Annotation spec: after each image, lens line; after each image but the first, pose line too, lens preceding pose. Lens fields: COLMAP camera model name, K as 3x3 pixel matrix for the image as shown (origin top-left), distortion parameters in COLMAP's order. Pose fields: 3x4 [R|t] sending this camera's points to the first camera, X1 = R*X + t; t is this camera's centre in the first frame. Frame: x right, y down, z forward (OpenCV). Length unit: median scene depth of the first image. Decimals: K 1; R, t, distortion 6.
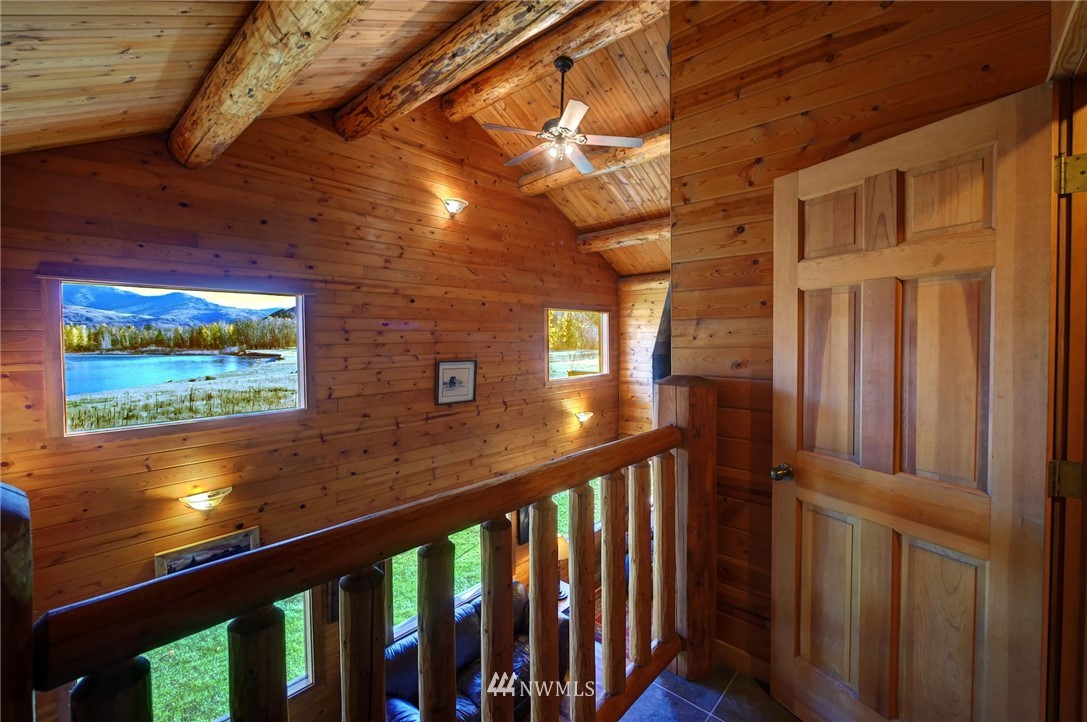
lens RADIAL K [[451.8, 0, 551.7], [0, 451.8, 355.4], [0, 0, 1]] dist [-0.003699, 0.000564]
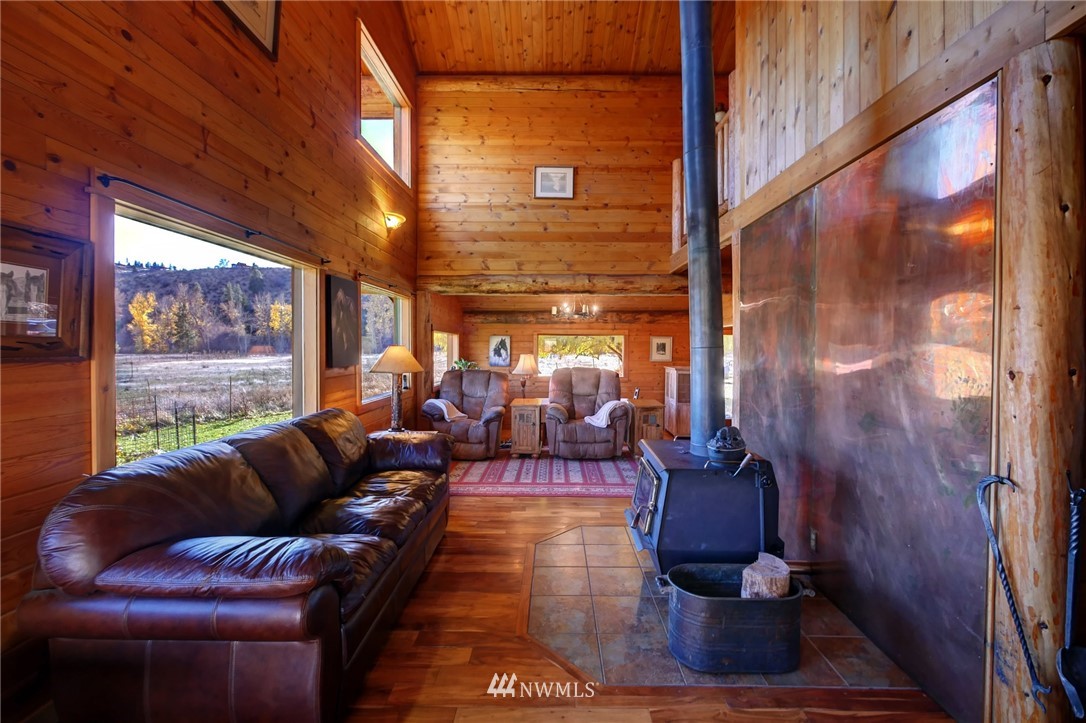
lens RADIAL K [[452.9, 0, 546.0], [0, 452.9, 354.5], [0, 0, 1]] dist [-0.003608, 0.000216]
pose [[0.749504, 0.001748, 0.661998, -0.203624], [0.010687, 0.999834, -0.014740, 0.330276], [-0.661914, 0.018122, 0.749361, 0.279552]]
